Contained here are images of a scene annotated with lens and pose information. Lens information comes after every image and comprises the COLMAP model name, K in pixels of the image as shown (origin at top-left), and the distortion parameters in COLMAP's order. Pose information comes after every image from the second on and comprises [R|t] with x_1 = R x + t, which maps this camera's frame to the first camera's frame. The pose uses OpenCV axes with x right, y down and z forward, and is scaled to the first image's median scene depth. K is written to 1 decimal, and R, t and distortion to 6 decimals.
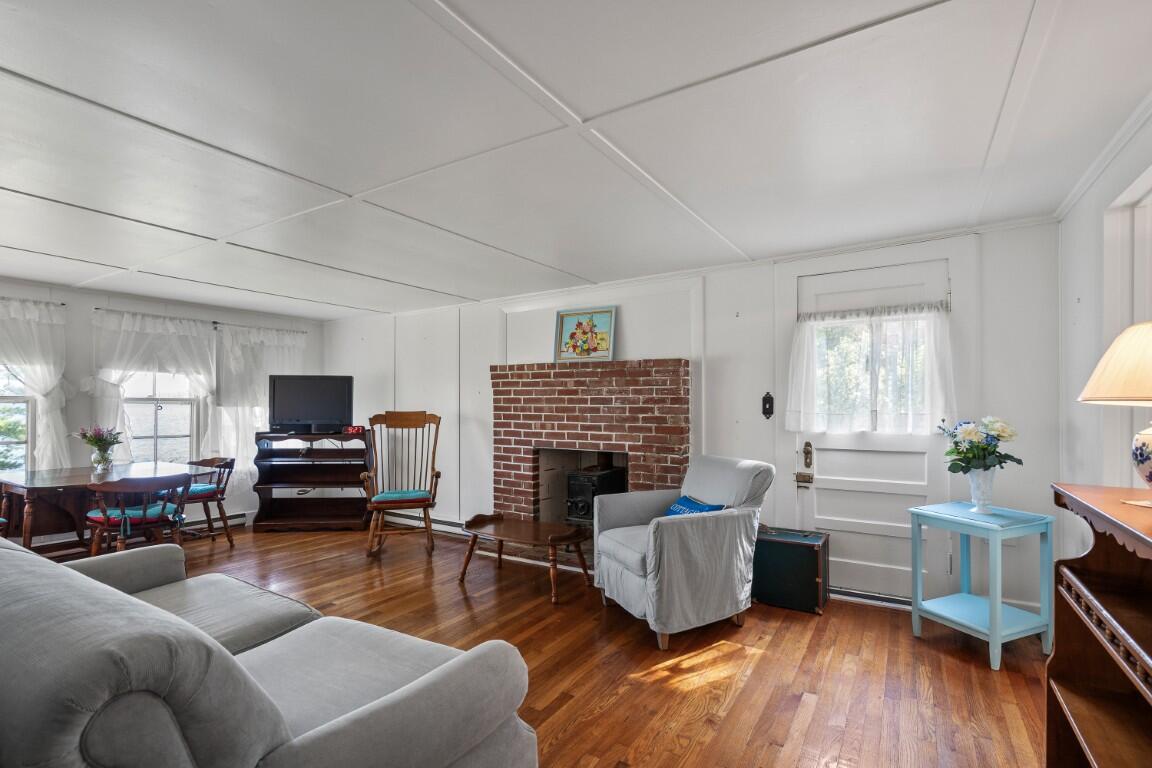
lens RADIAL K [[536.2, 0, 577.3], [0, 536.2, 393.0], [0, 0, 1]] dist [0.004851, -0.000164]
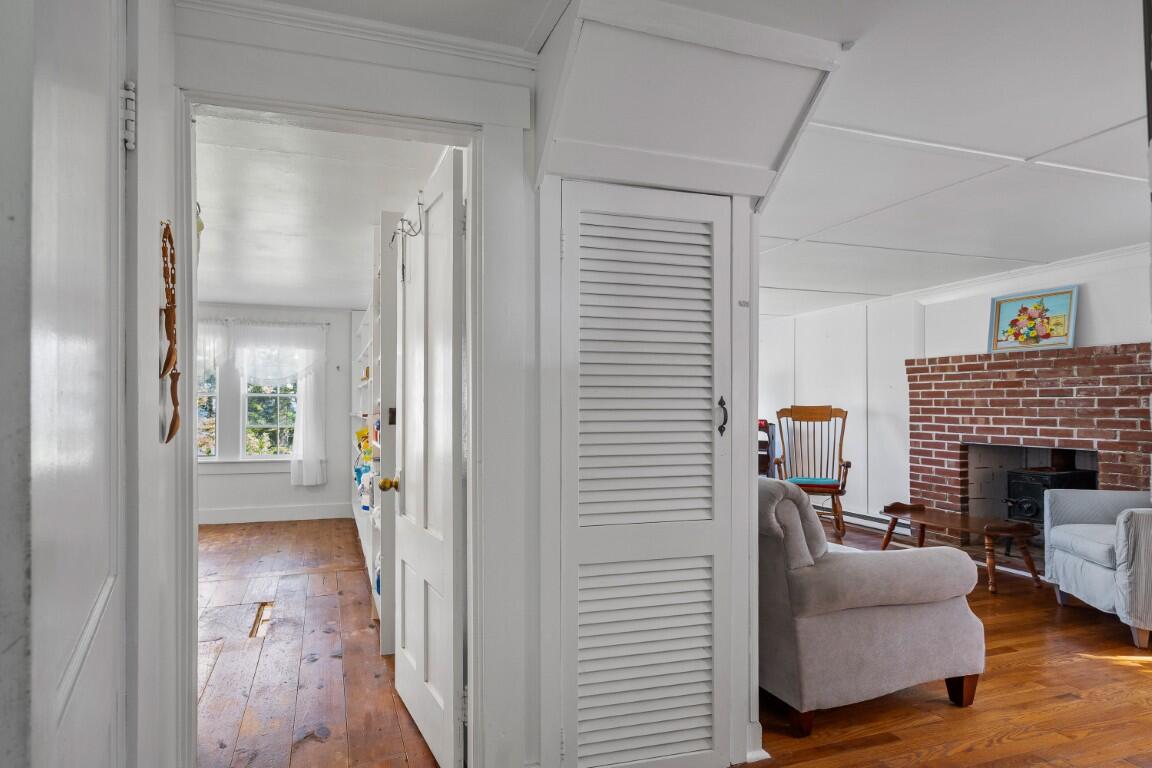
lens RADIAL K [[536.2, 0, 556.8], [0, 536.2, 399.1], [0, 0, 1]] dist [0.004851, -0.000164]
pose [[0.756768, -0.003278, -0.653675, 0.000837], [0.012027, 0.999888, 0.008910, 0.006802], [0.653573, -0.014604, 0.756723, -0.224815]]
